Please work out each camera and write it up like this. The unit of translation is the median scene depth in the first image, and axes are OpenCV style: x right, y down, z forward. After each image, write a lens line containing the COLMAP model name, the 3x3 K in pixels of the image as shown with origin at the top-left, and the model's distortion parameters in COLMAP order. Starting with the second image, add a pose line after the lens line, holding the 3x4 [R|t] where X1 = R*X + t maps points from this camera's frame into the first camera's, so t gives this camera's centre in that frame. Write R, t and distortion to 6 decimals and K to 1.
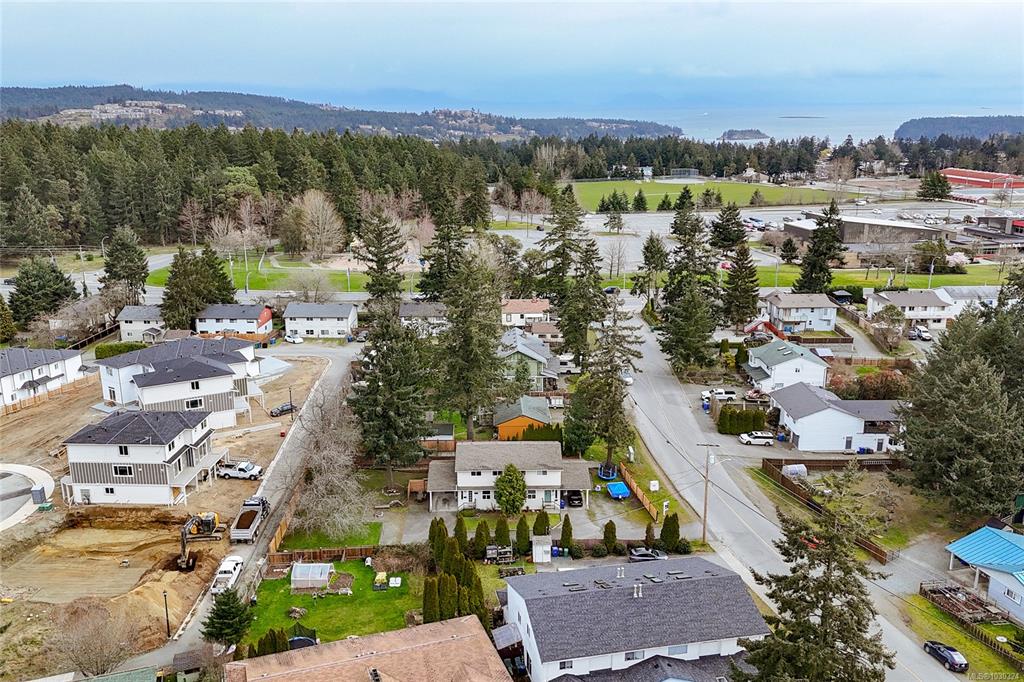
lens RADIAL K [[866.5, 0, 512.0], [0, 866.5, 341.0], [0, 0, 1]] dist [0.078705, -0.066522]
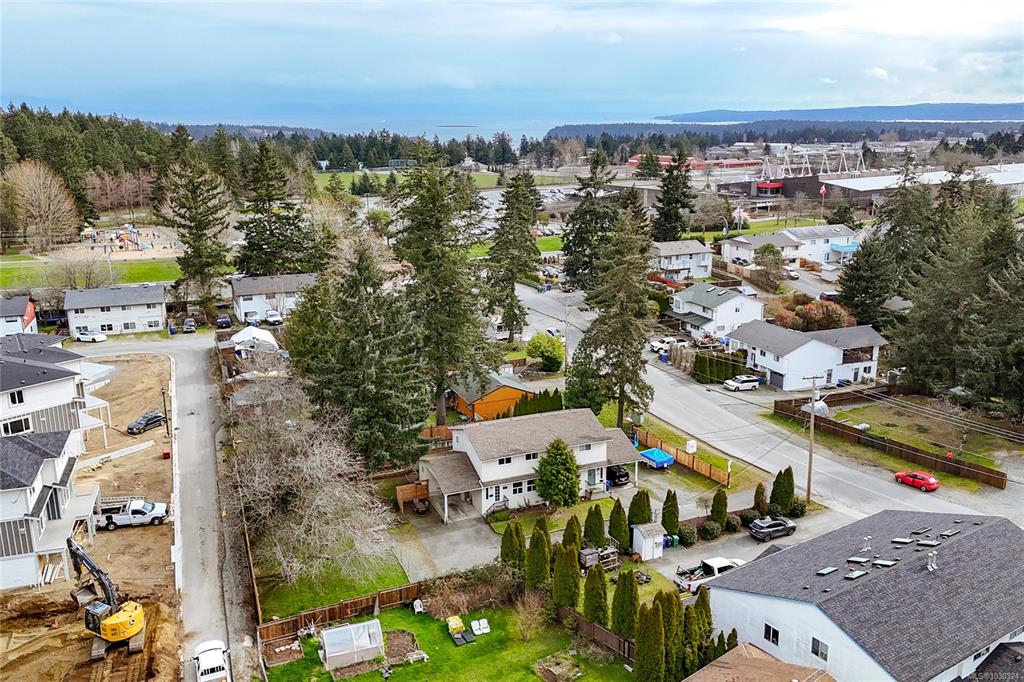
lens RADIAL K [[866.5, 0, 512.0], [0, 866.5, 341.0], [0, 0, 1]] dist [0.078705, -0.066522]
pose [[0.929670, -0.095645, 0.355761, -0.266186], [0.099550, 0.995005, 0.007358, 0.043522], [-0.354688, 0.028575, 0.934548, 0.285804]]
